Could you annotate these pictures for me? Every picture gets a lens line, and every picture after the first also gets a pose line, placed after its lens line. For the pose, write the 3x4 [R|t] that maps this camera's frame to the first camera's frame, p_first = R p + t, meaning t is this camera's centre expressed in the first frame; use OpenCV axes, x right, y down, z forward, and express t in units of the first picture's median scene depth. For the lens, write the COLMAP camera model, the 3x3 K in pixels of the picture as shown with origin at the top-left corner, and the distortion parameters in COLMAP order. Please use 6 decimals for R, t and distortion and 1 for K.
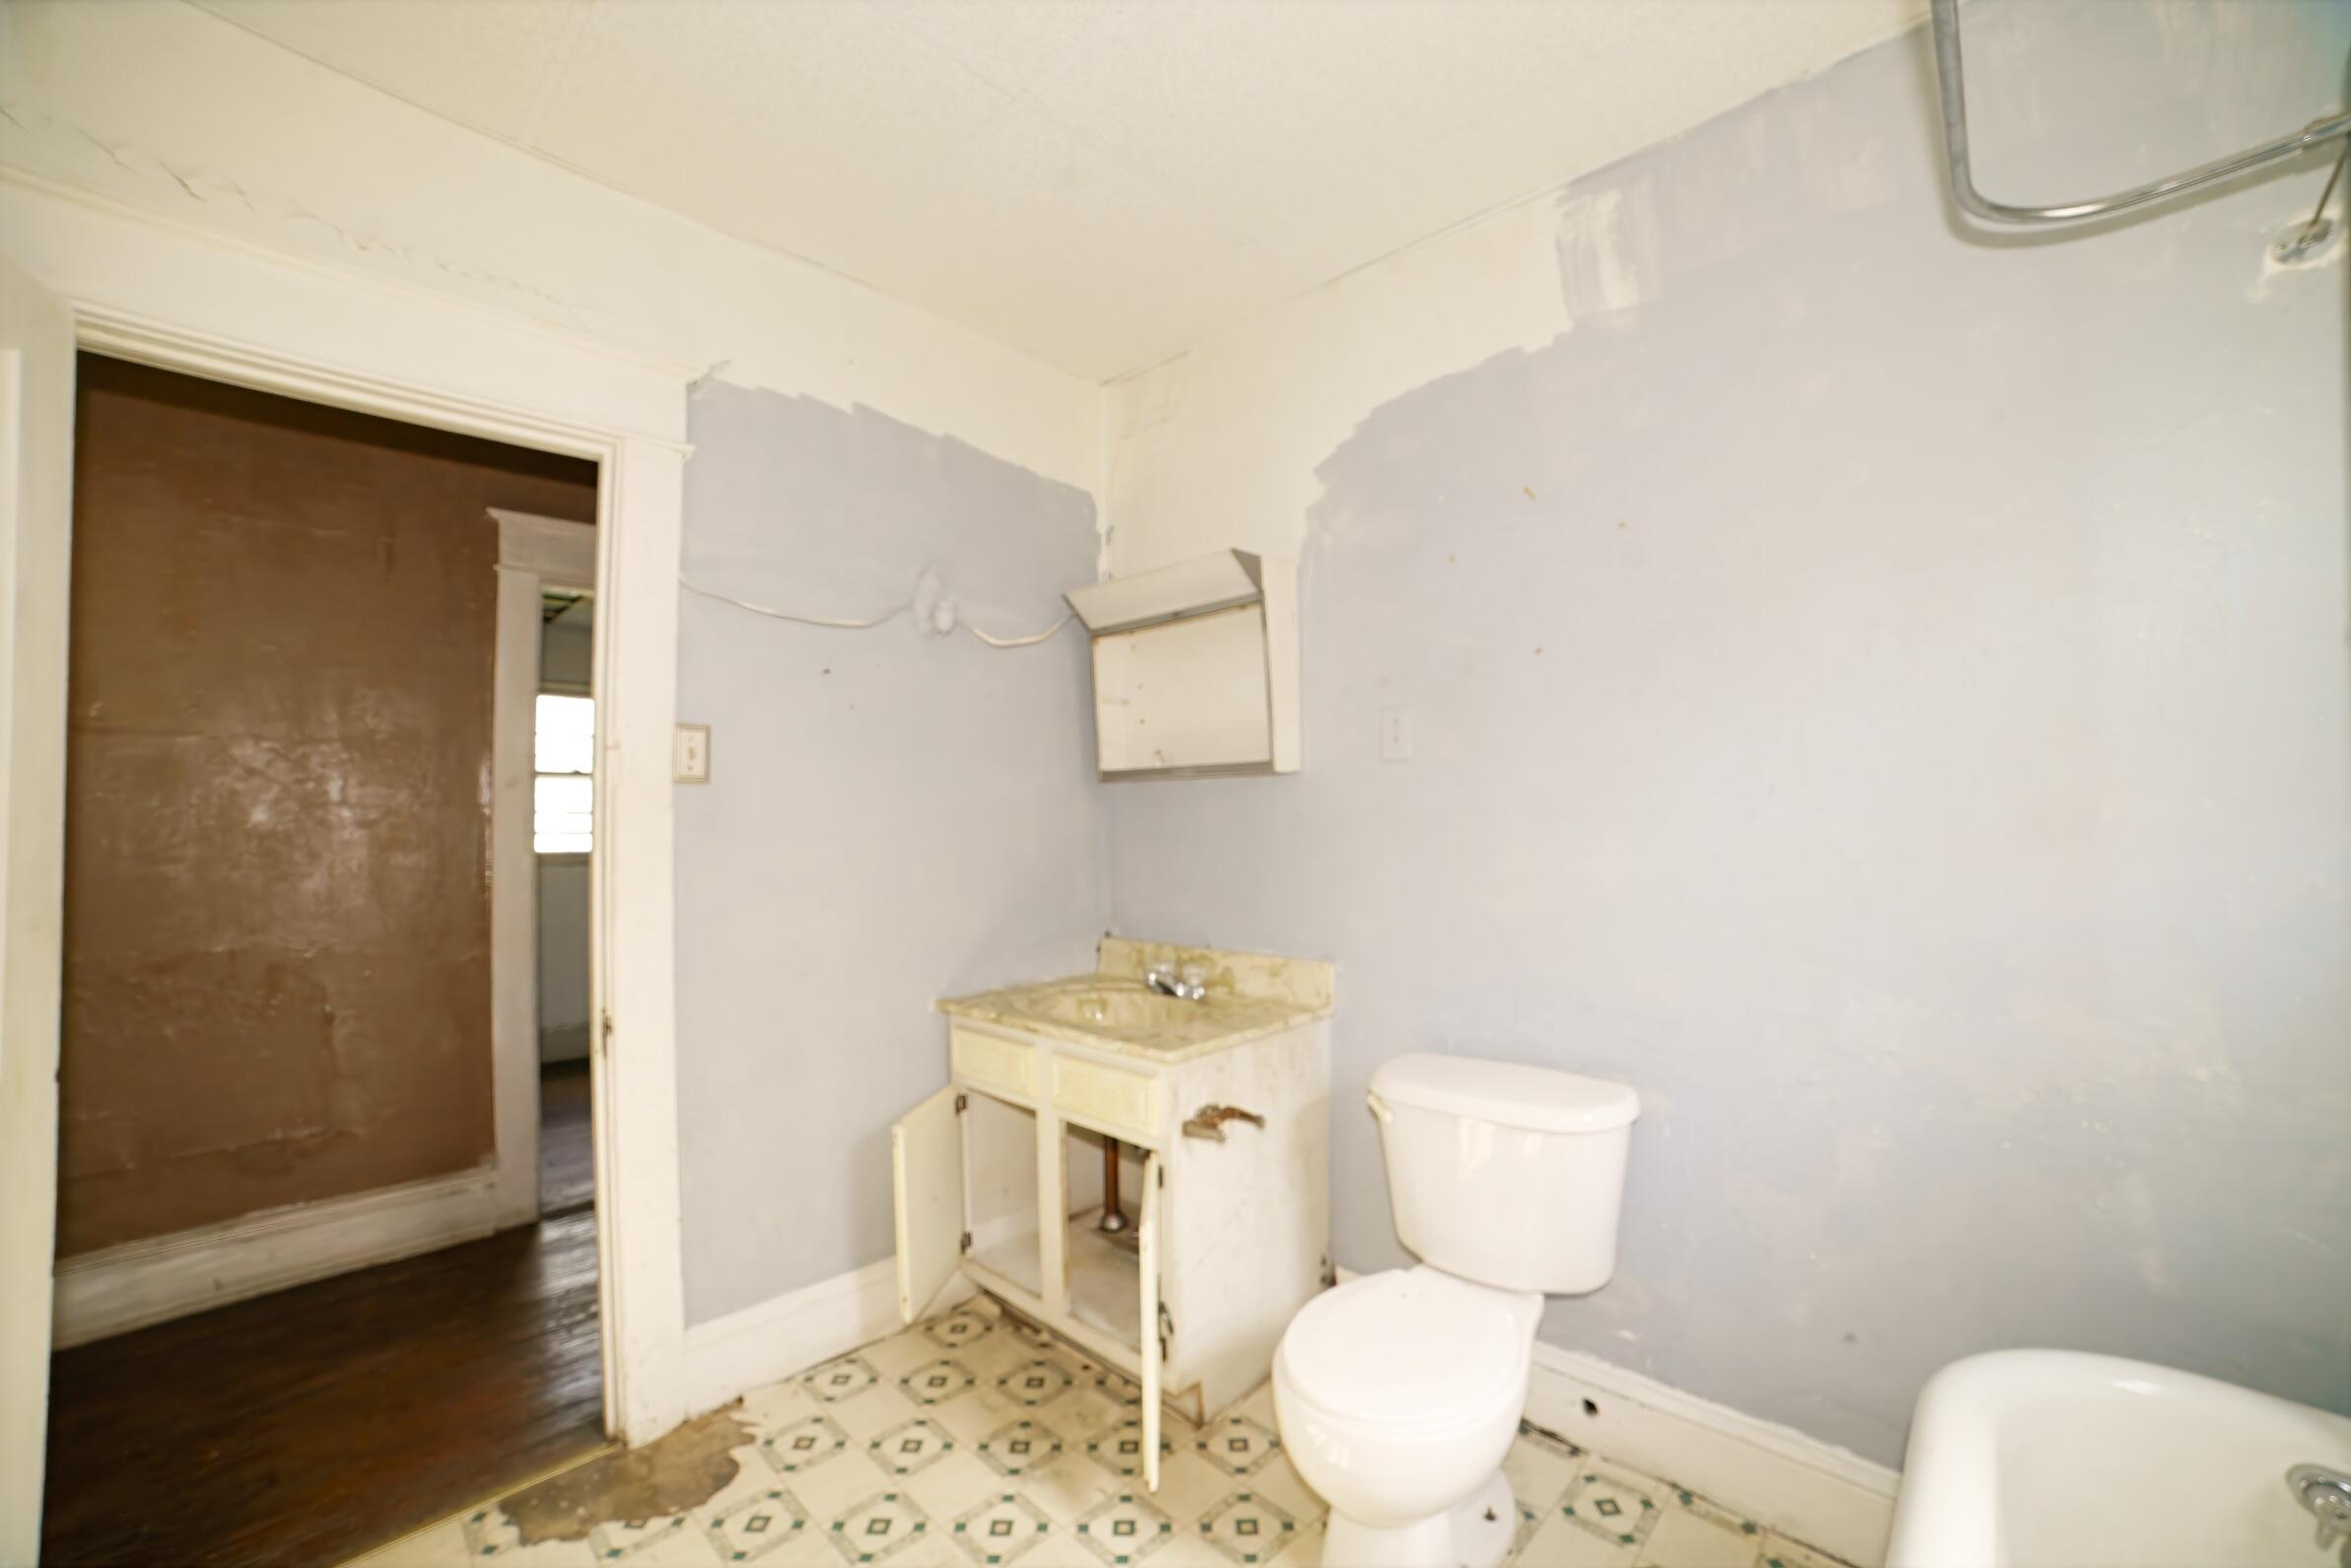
lens RADIAL K [[975.7, 0, 1181.8], [0, 975.7, 793.8], [0, 0, 1]] dist [-0.091021, 0.033558]
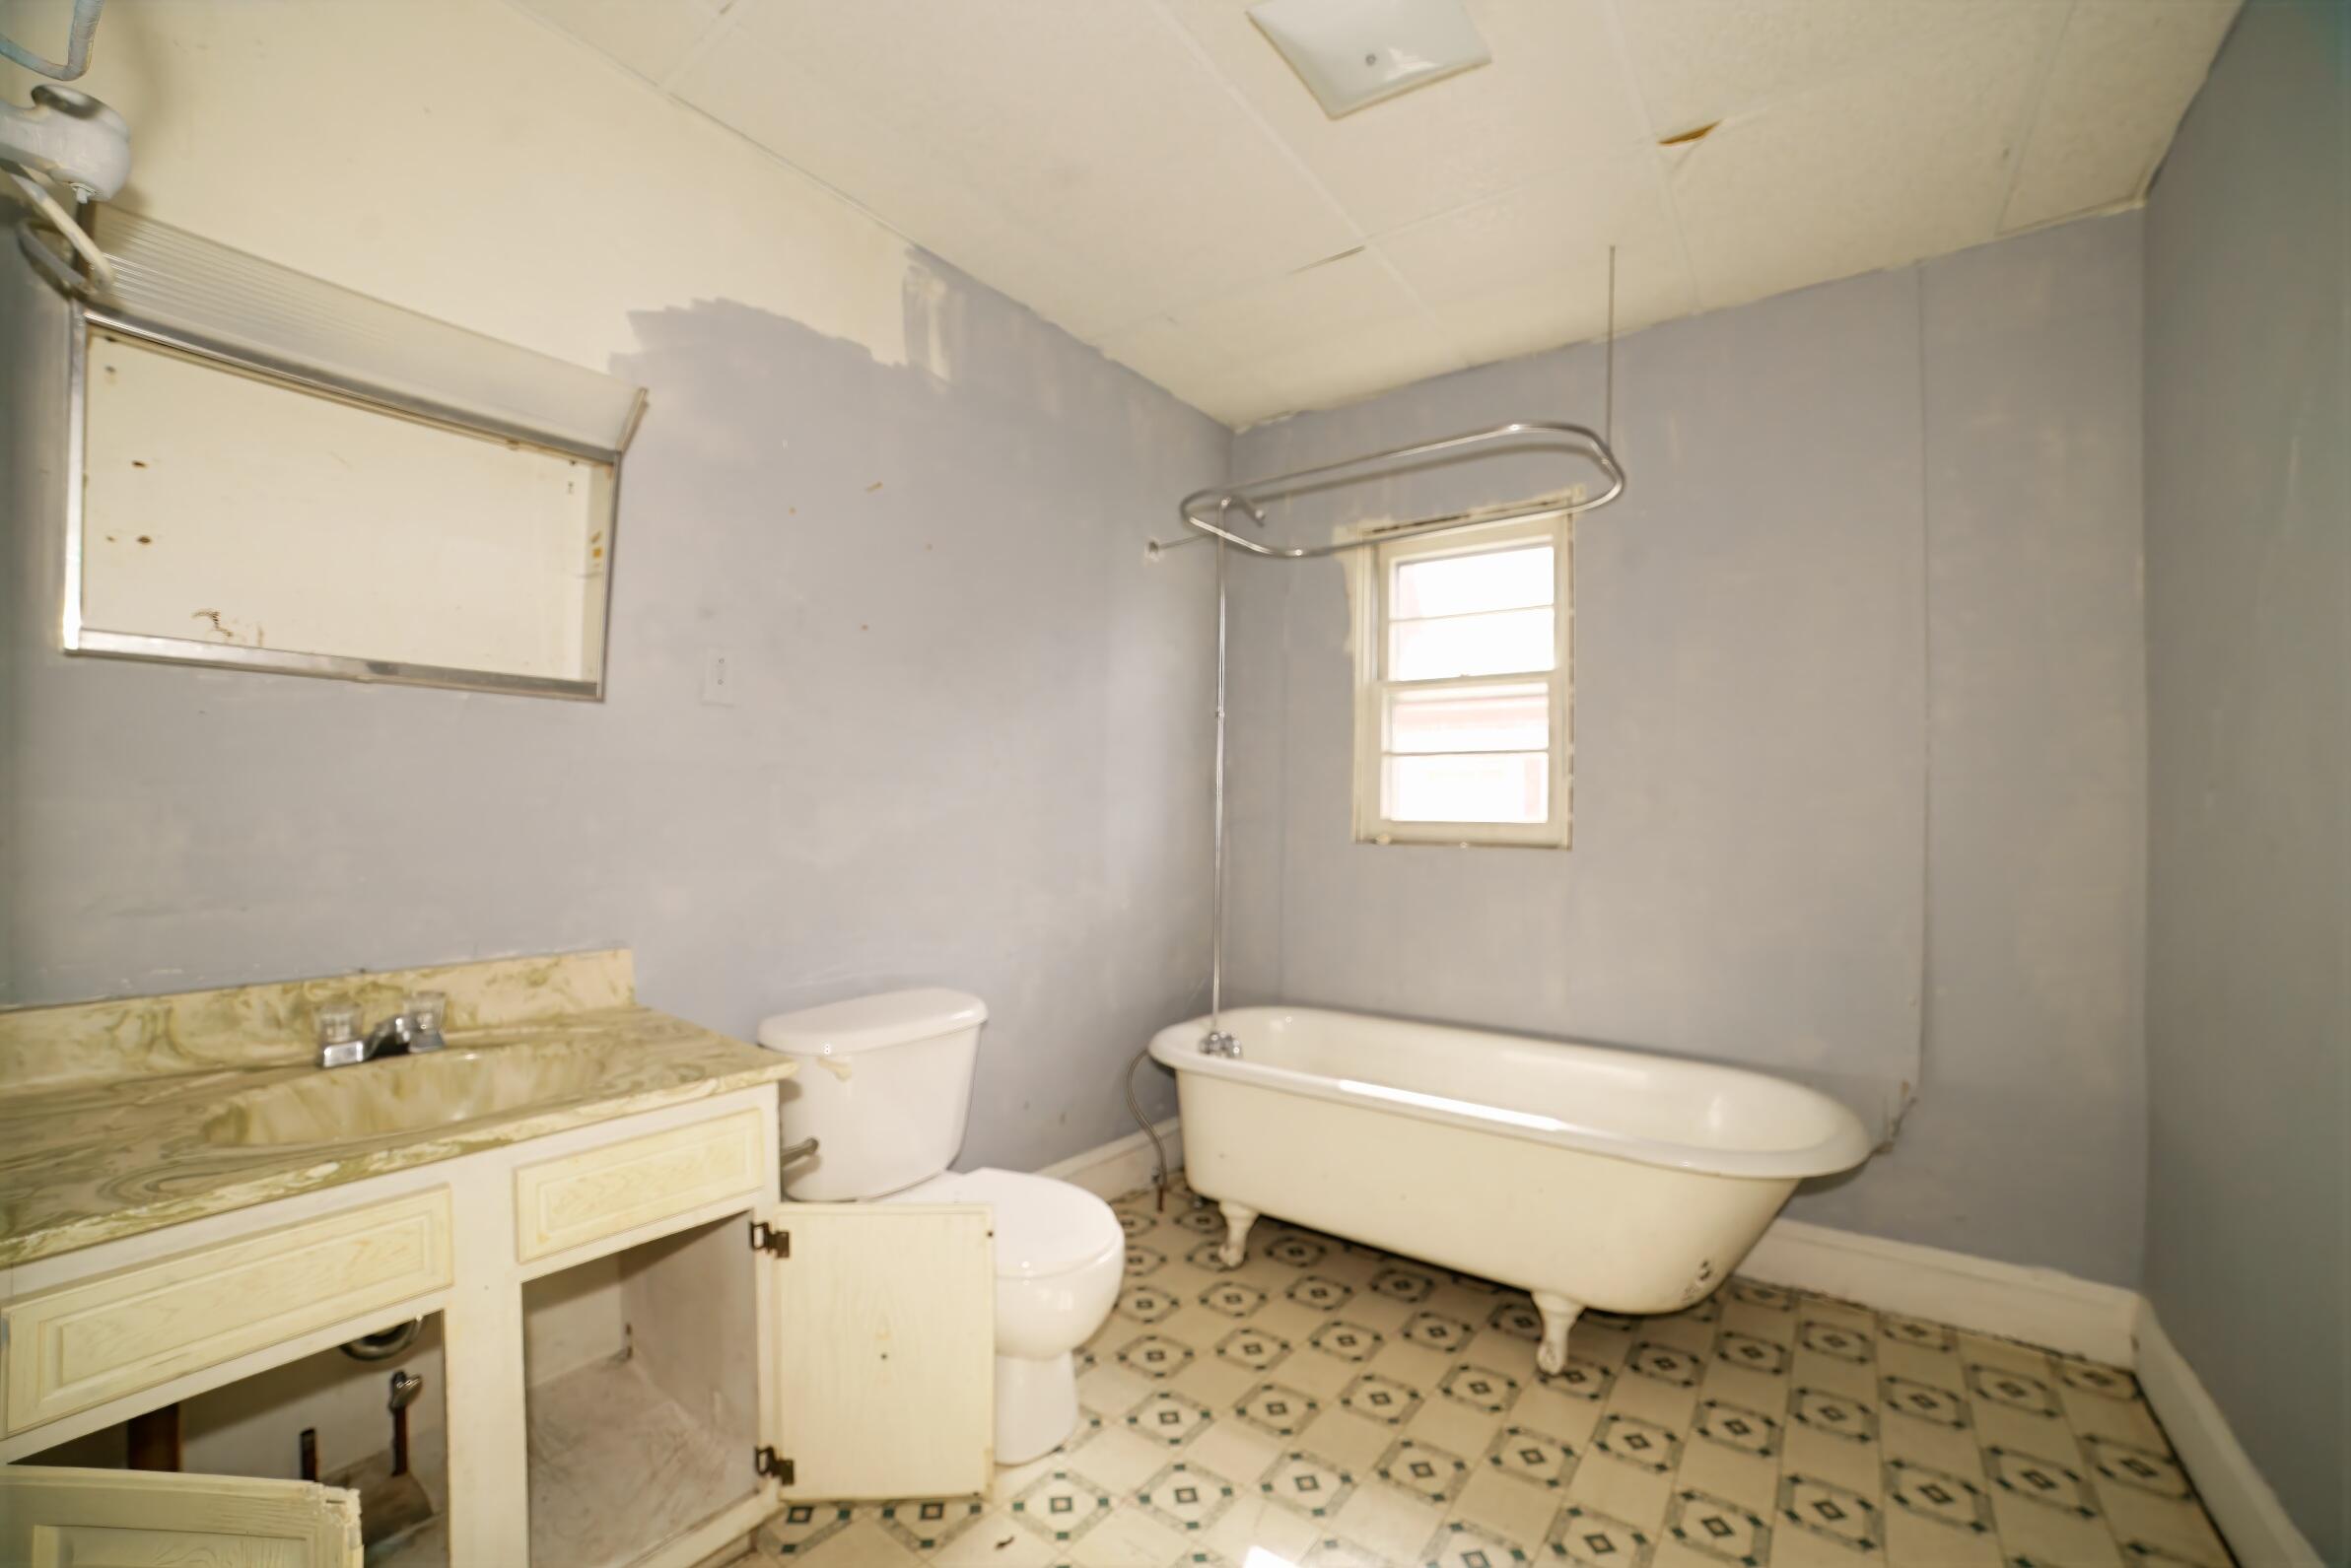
lens RADIAL K [[972.2, 0, 1181.0], [0, 972.2, 798.0], [0, 0, 1]] dist [-0.115588, 0.041521]
pose [[-0.148907, 0.007811, 0.988820, -0.687353], [-0.045123, 0.998873, -0.014686, 0.044196], [-0.987821, -0.046805, -0.148386, 0.693490]]
